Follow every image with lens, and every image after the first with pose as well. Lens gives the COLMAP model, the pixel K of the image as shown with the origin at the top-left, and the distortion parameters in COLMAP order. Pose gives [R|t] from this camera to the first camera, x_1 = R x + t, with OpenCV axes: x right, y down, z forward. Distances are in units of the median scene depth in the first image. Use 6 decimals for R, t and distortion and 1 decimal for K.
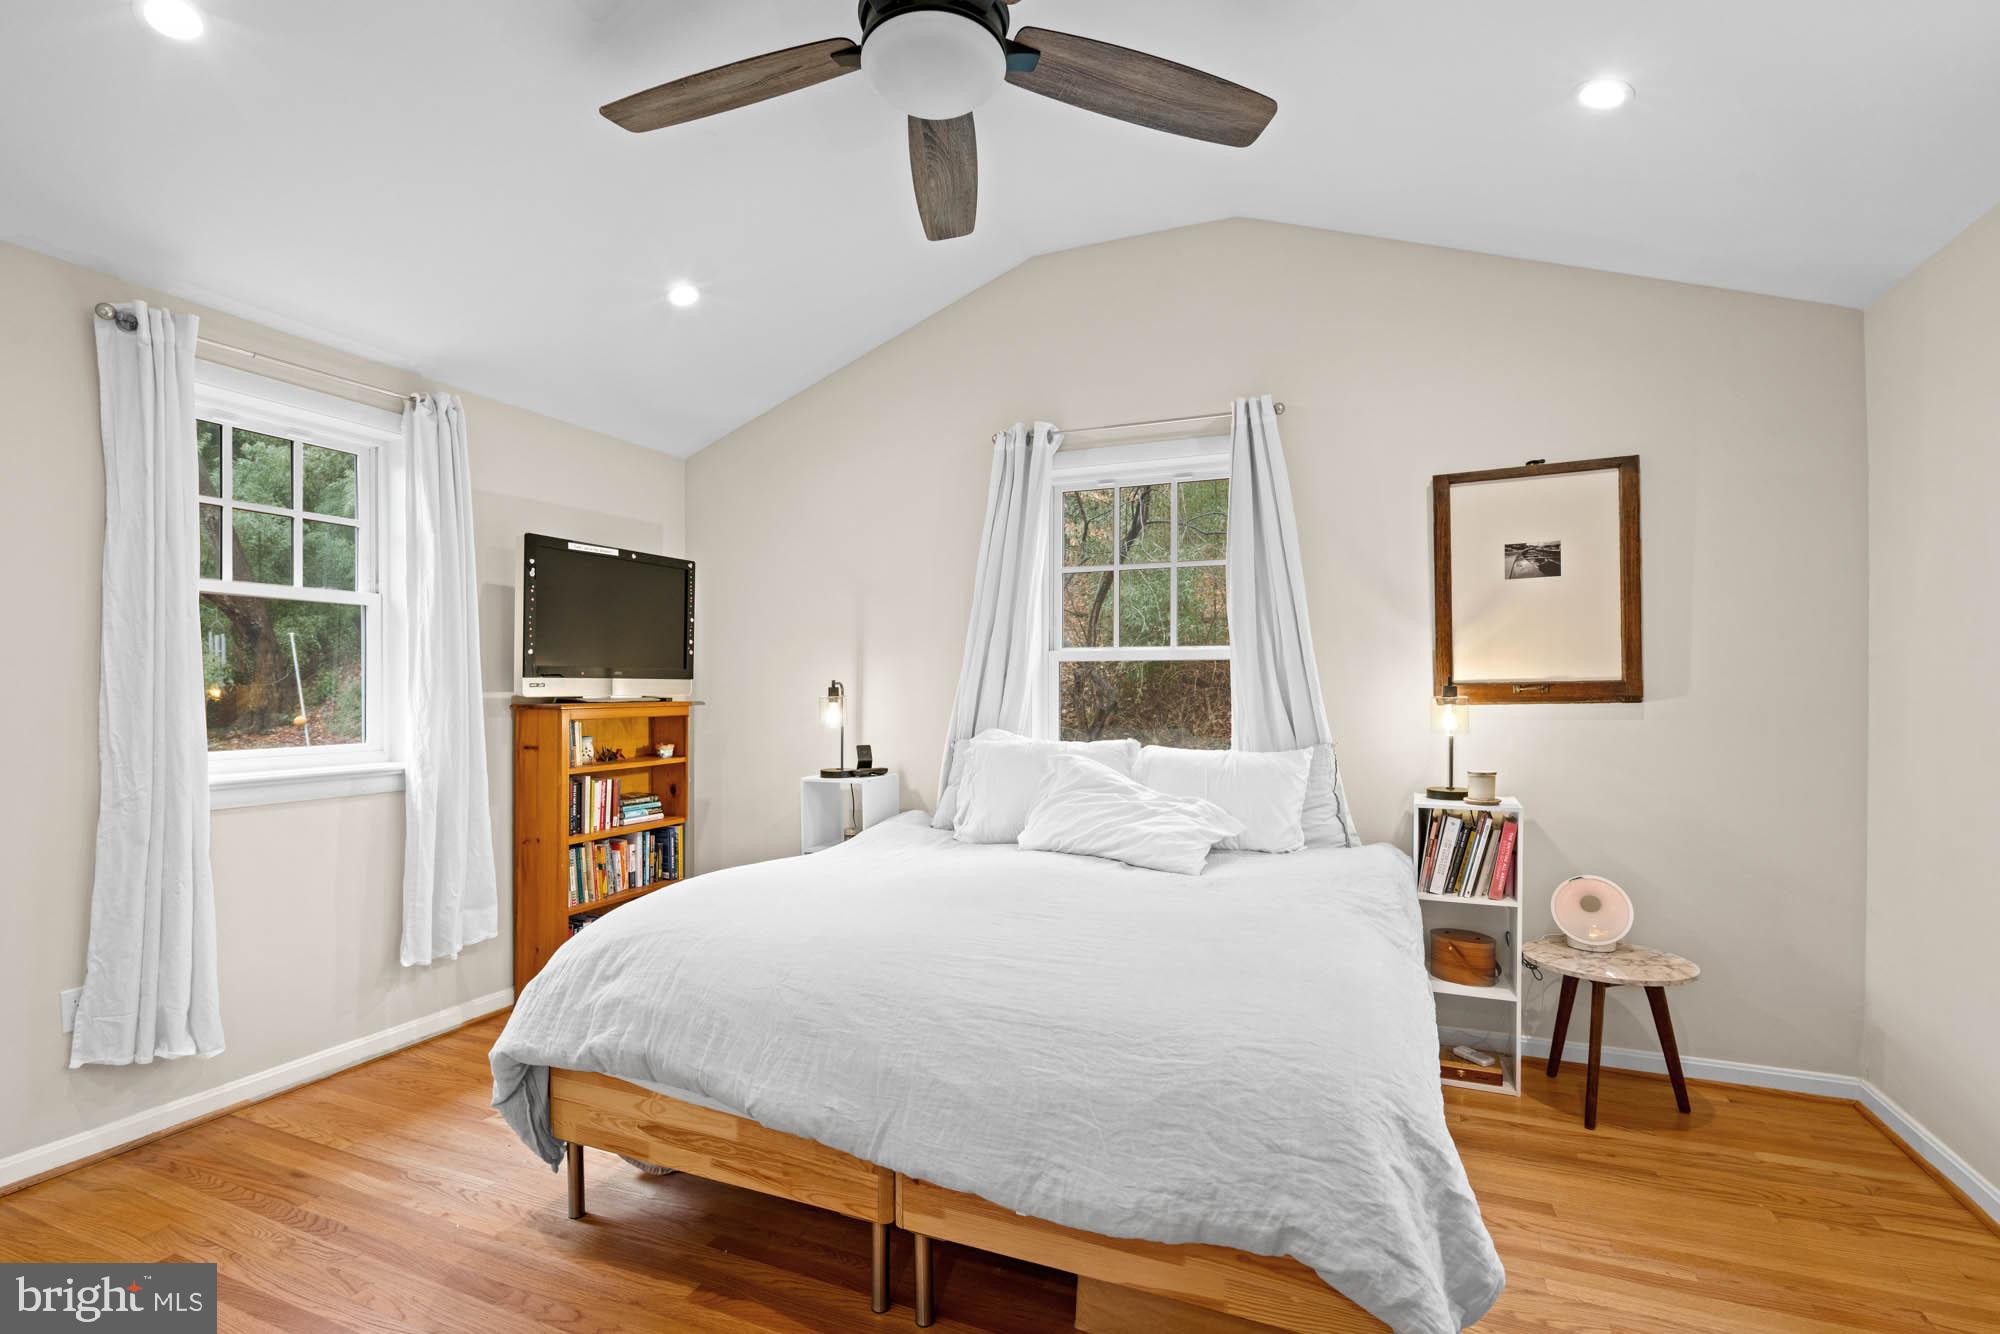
lens RADIAL K [[923.7, 0, 989.7], [0, 923.7, 676.9], [0, 0, 1]] dist [-0.009663, 0.000088]
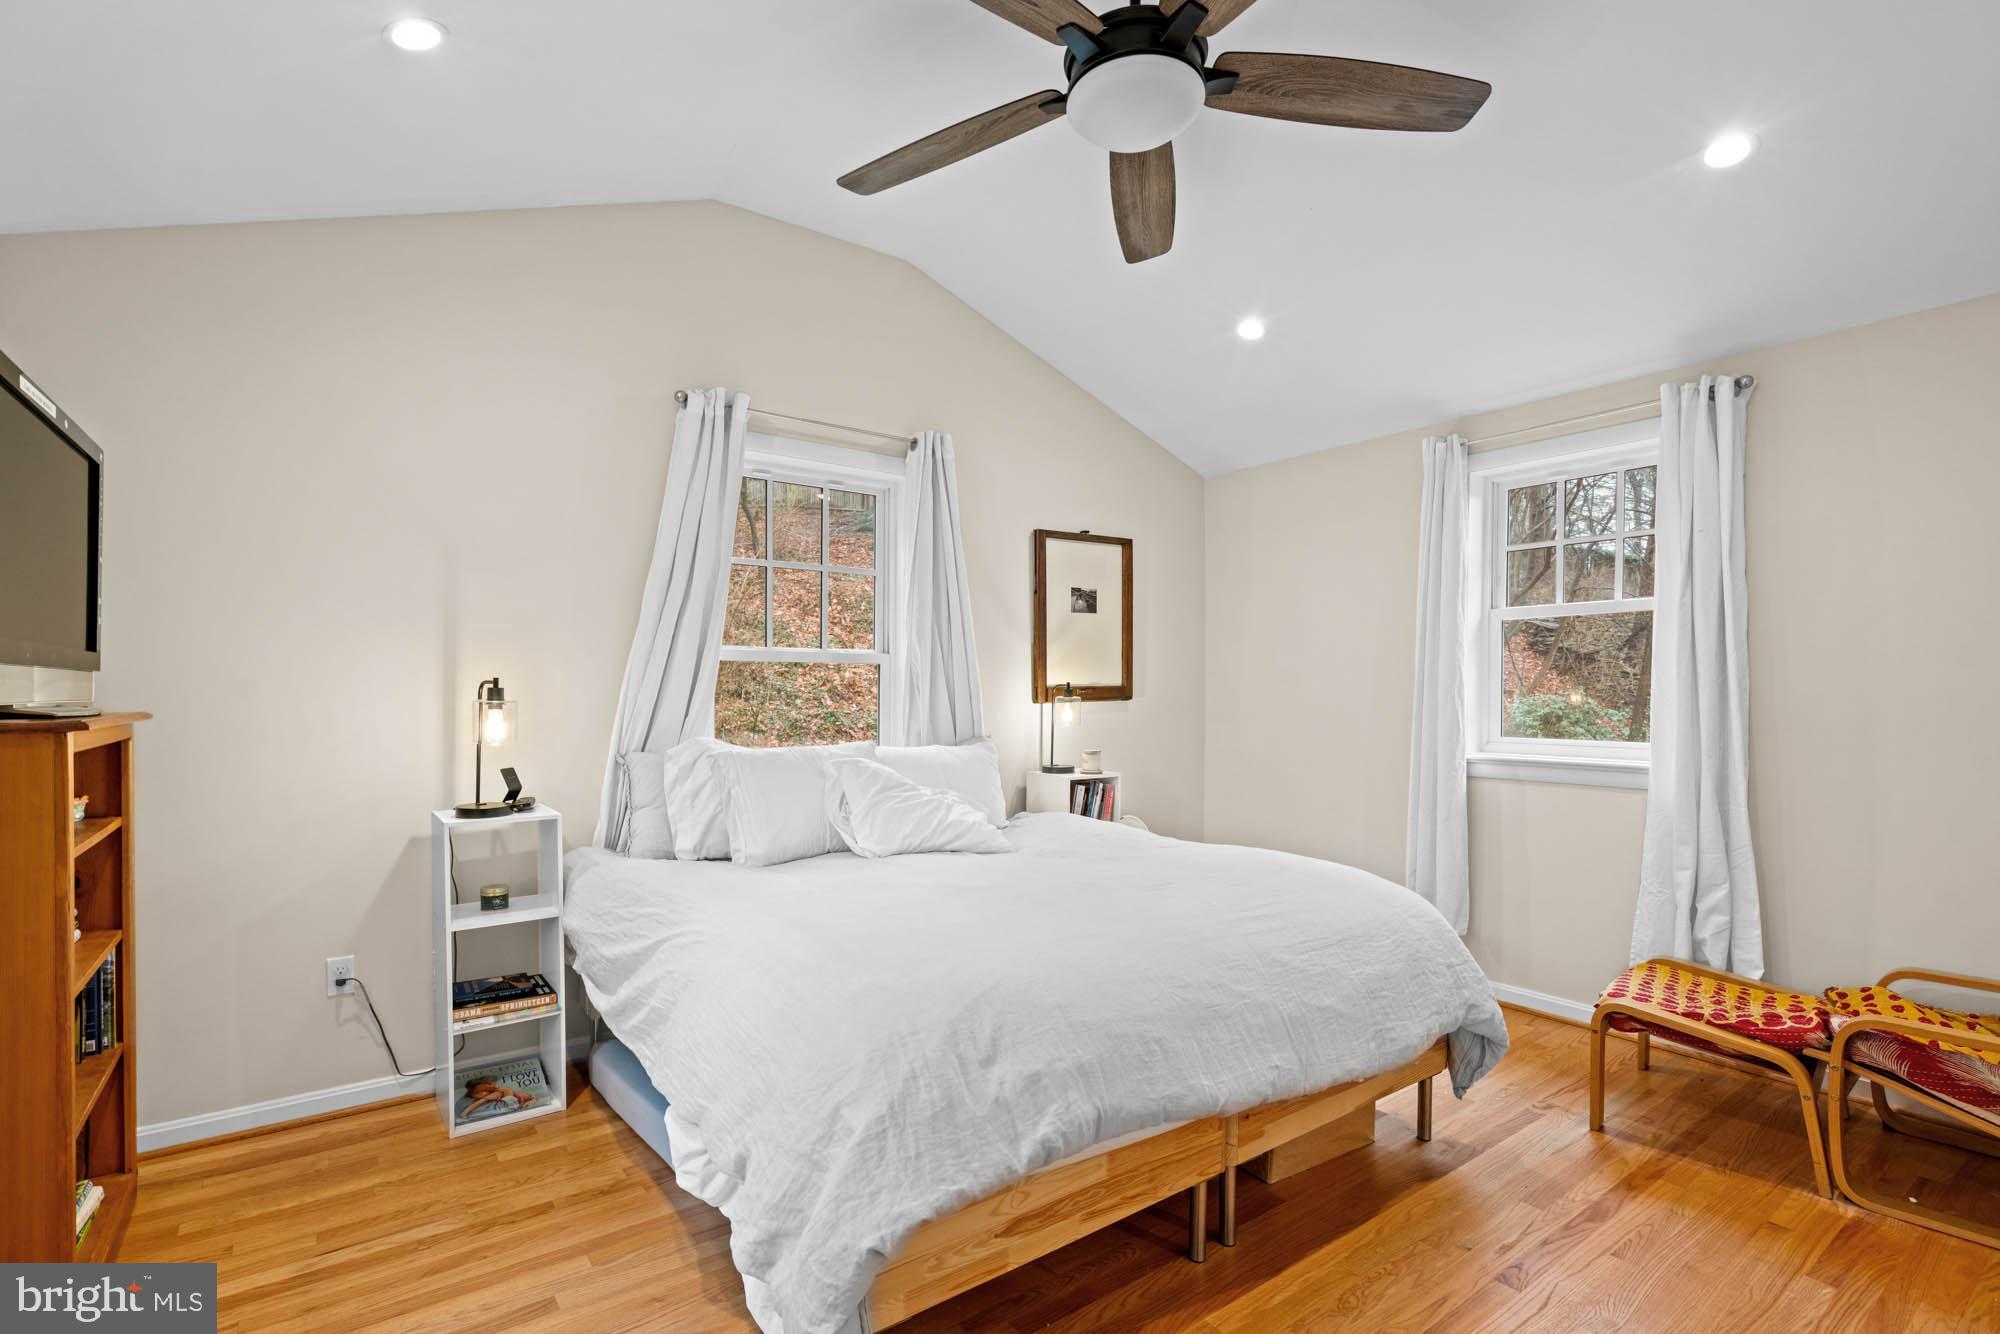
lens RADIAL K [[923.7, 0, 986.9], [0, 923.7, 681.3], [0, 0, 1]] dist [-0.009663, 0.000088]
pose [[0.513314, 0.011129, 0.858128, -0.707971], [-0.011470, 0.999916, -0.006107, 0.008416], [-0.858124, -0.006708, 0.513399, 0.395280]]
